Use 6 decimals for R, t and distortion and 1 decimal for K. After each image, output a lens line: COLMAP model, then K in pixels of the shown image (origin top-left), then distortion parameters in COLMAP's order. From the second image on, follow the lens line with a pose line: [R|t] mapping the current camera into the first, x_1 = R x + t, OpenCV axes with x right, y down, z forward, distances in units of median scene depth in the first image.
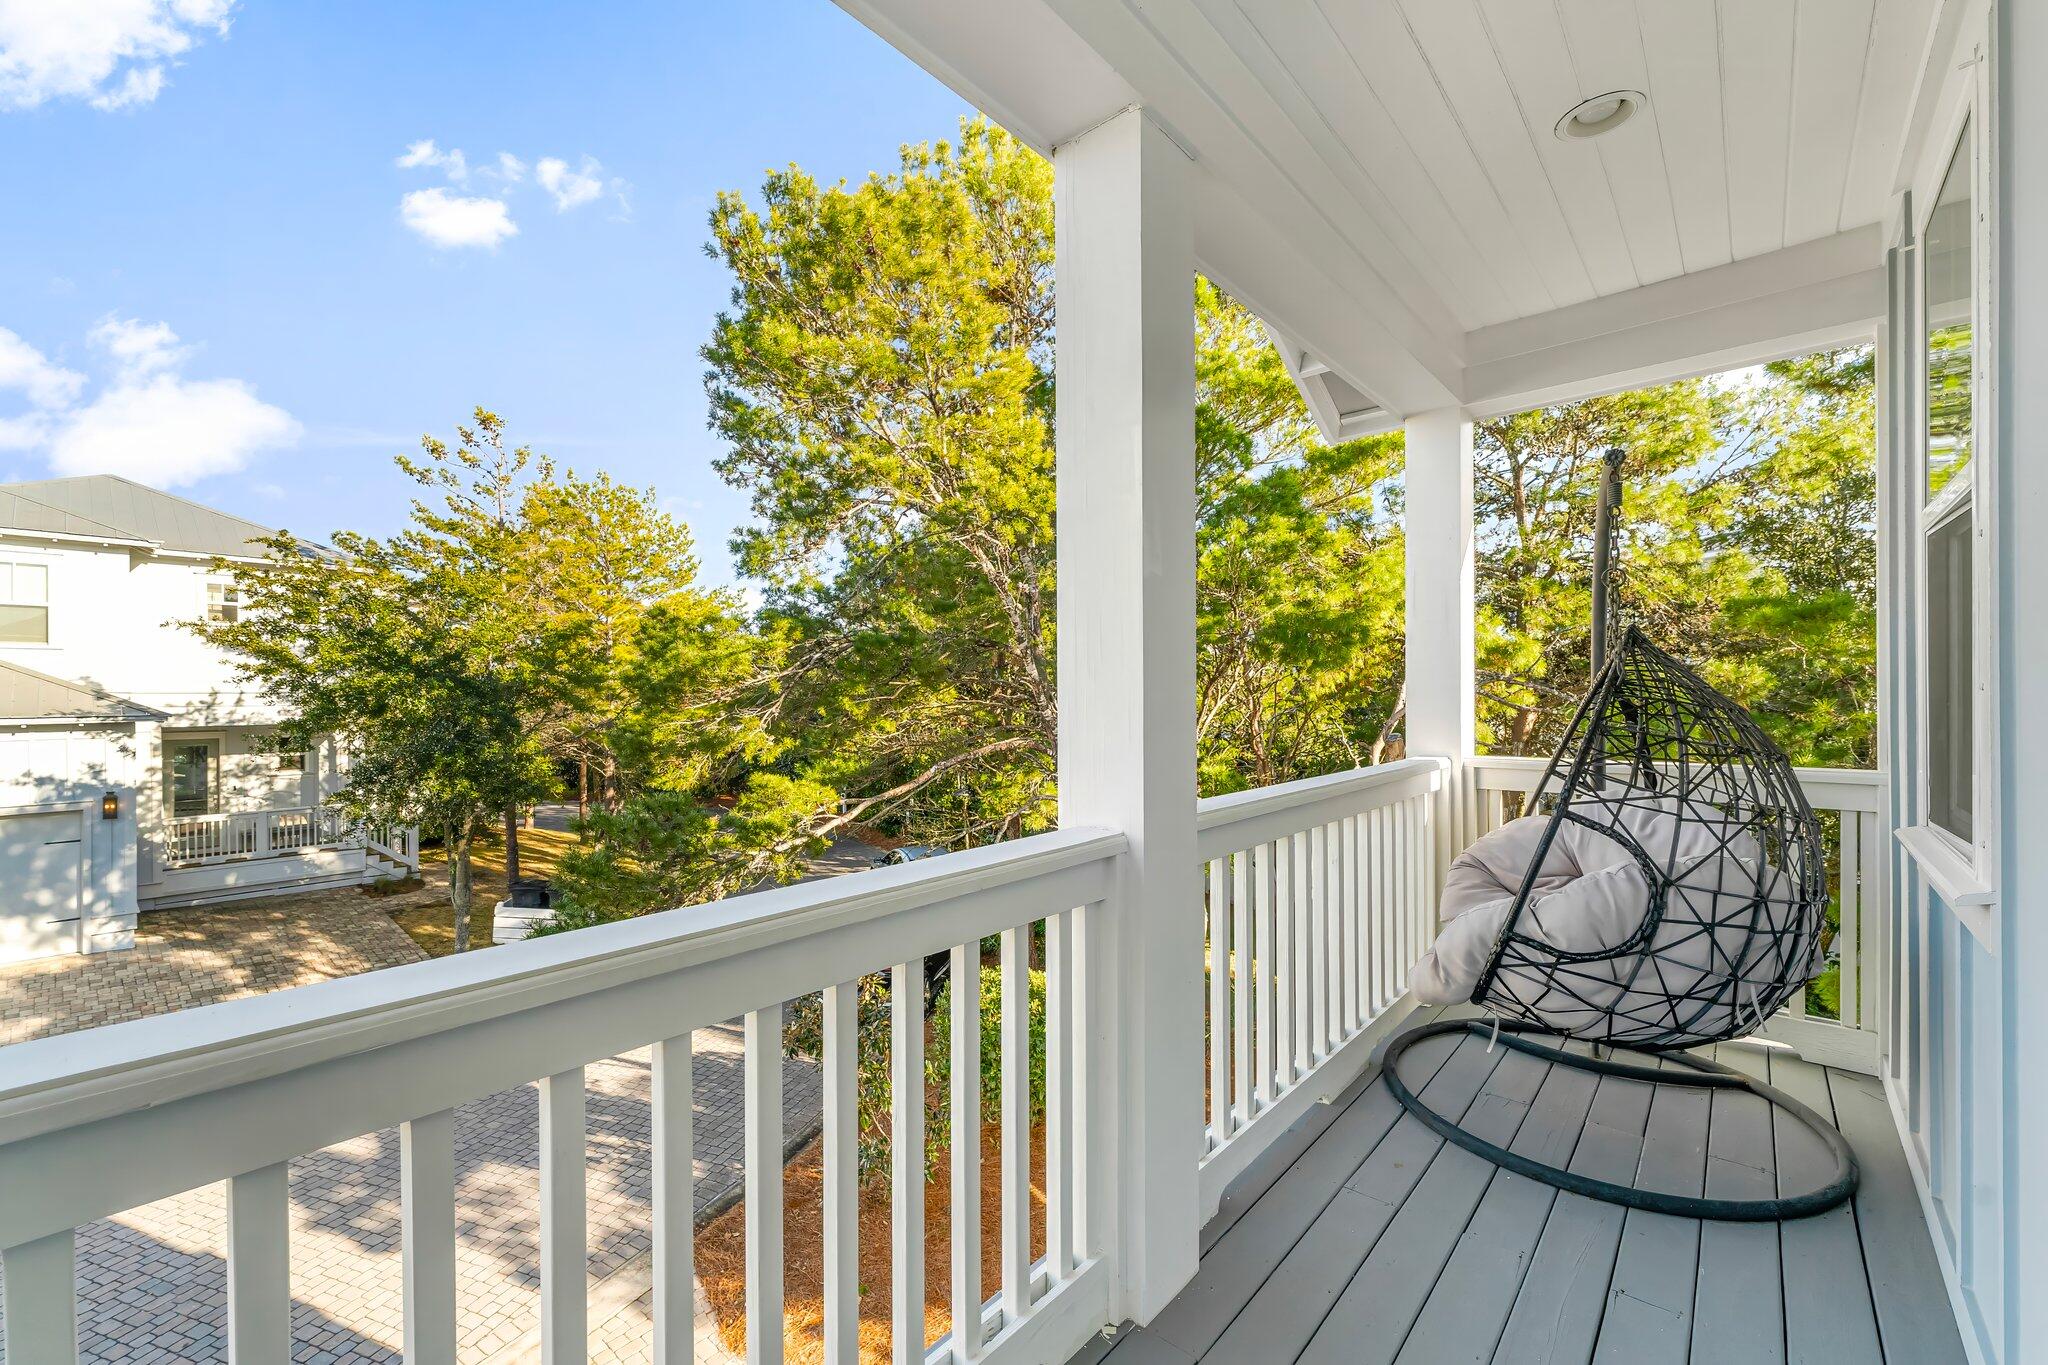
lens RADIAL K [[847.3, 0, 1027.3], [0, 847.3, 691.7], [0, 0, 1]] dist [0.002877, -0.000904]
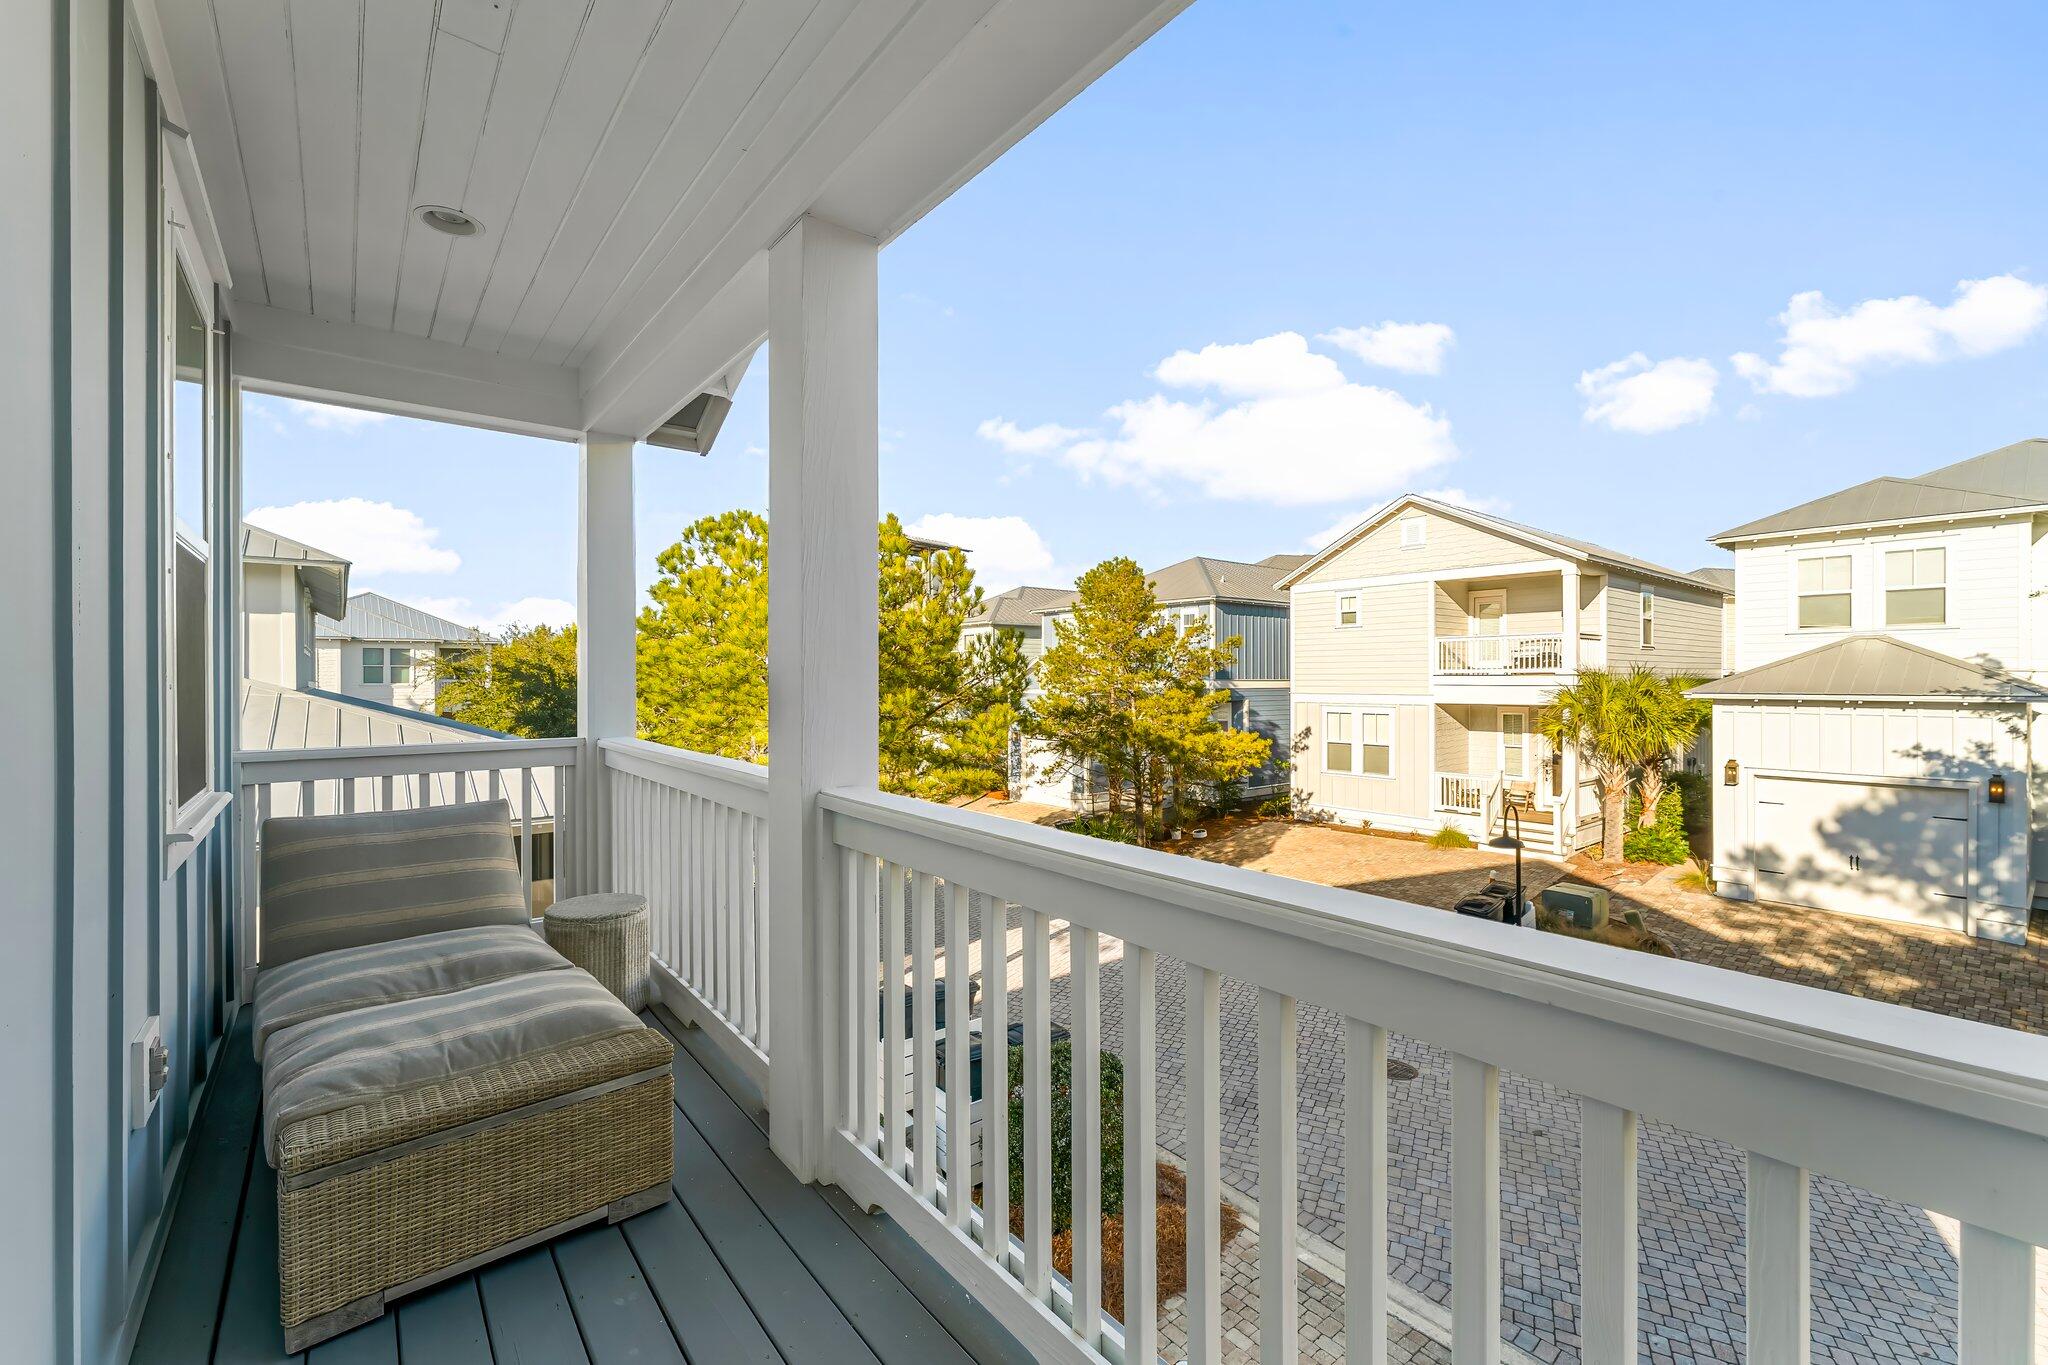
lens RADIAL K [[847.3, 0, 1011.2], [0, 847.3, 674.2], [0, 0, 1]] dist [0.002877, -0.000904]
pose [[-0.186420, 0.002923, -0.982466, 0.072231], [0.002054, 0.999995, 0.002585, 0.000578], [0.982468, -0.001536, -0.186425, 0.092480]]
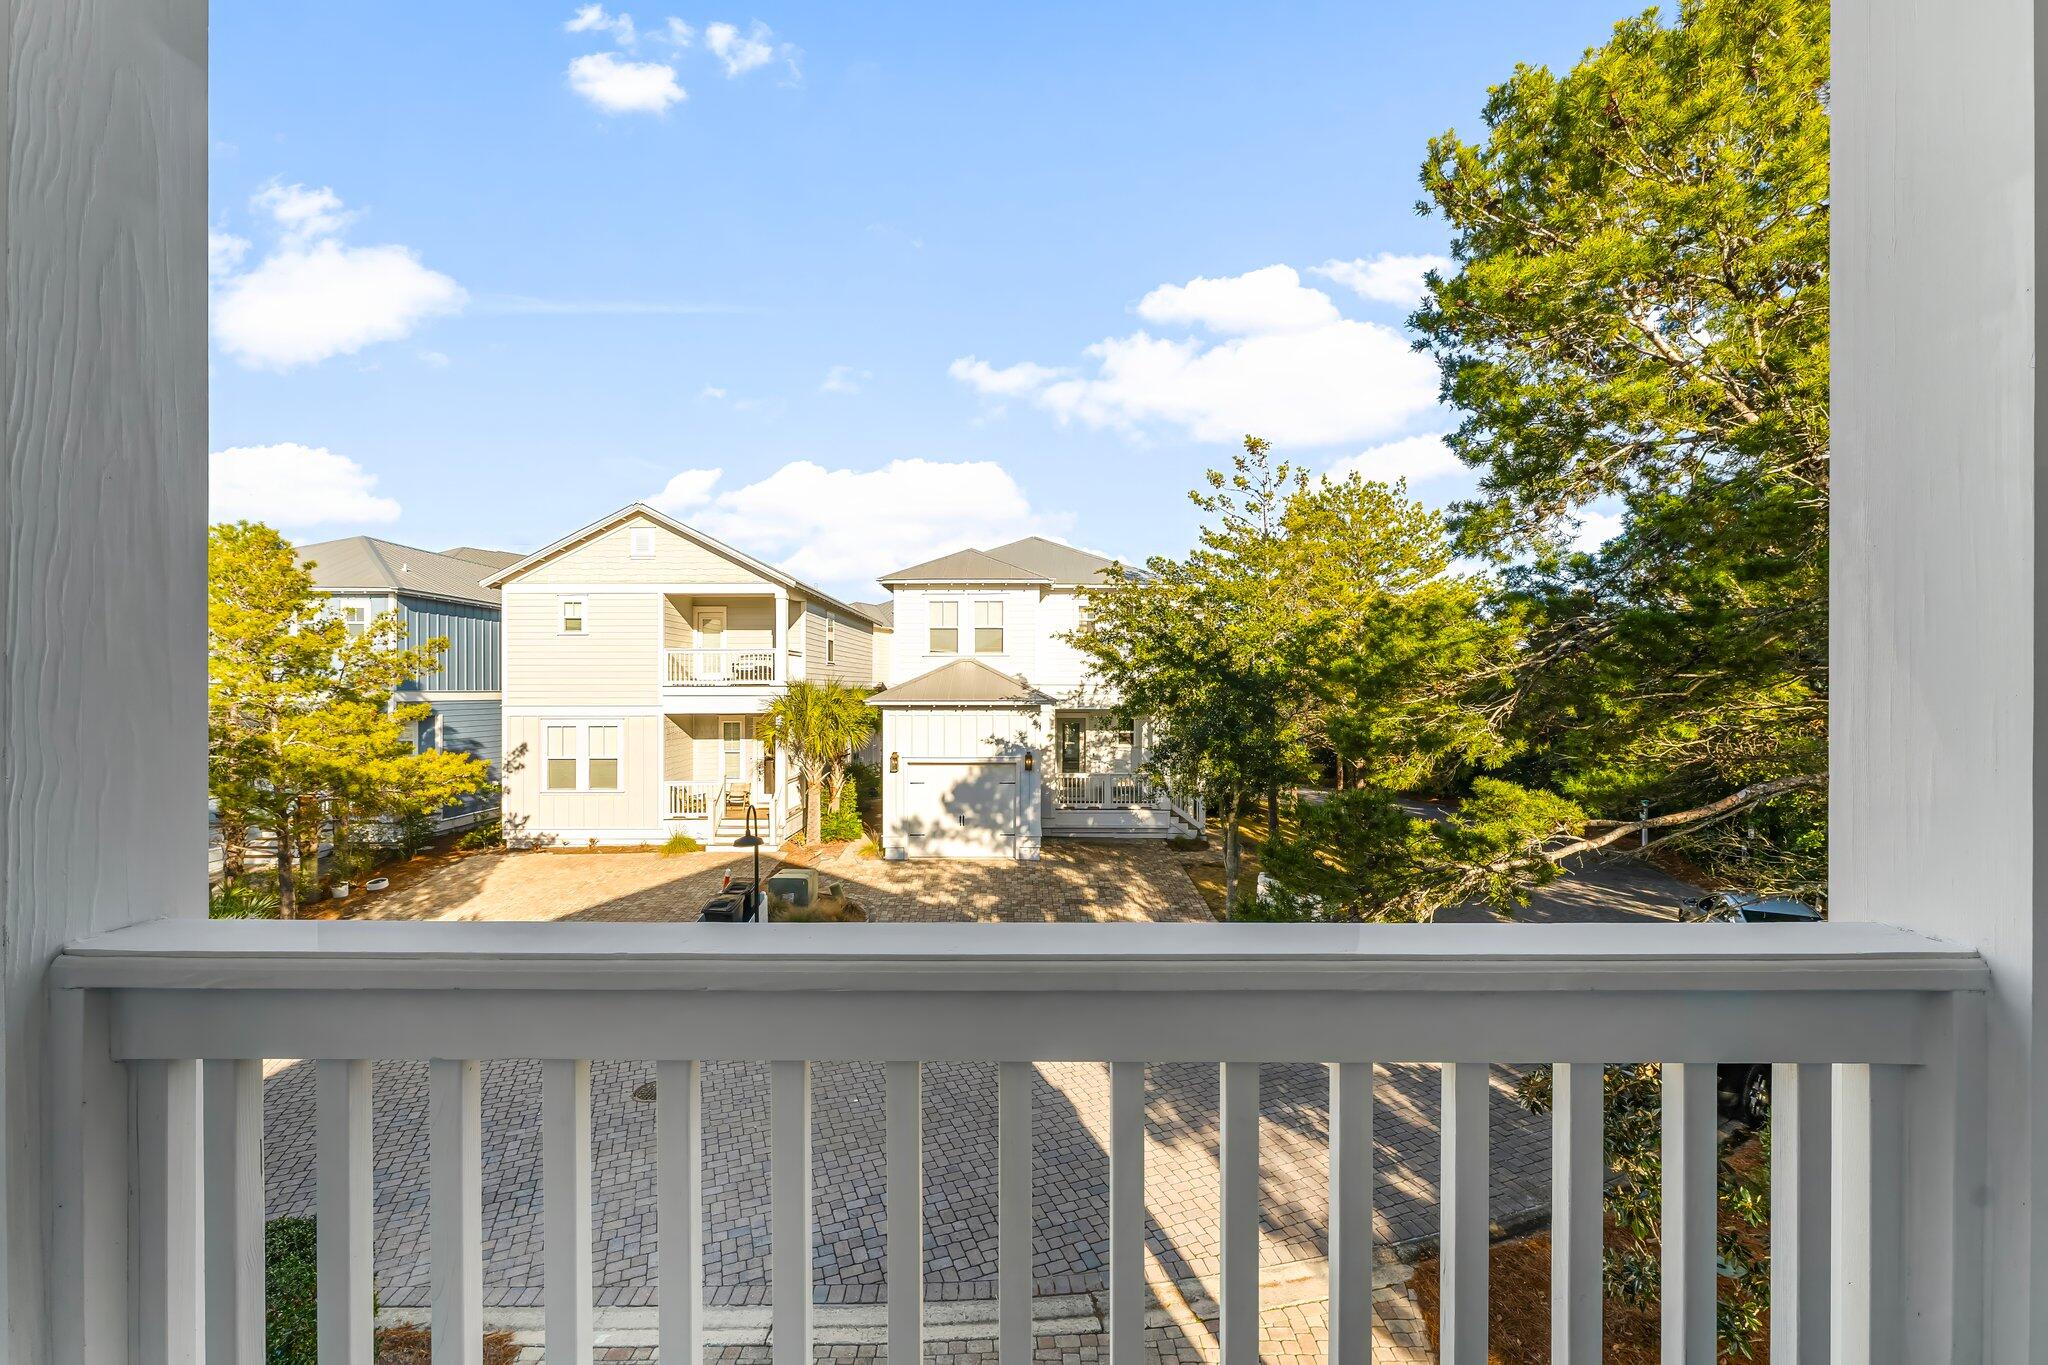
lens RADIAL K [[847.3, 0, 1017.6], [0, 847.3, 683.6], [0, 0, 1]] dist [0.002877, -0.000904]
pose [[0.653039, 0.003233, -0.757318, 0.018738], [-0.004856, 0.999988, 0.000082, 0.000042], [0.757309, 0.003624, 0.653047, 0.029596]]
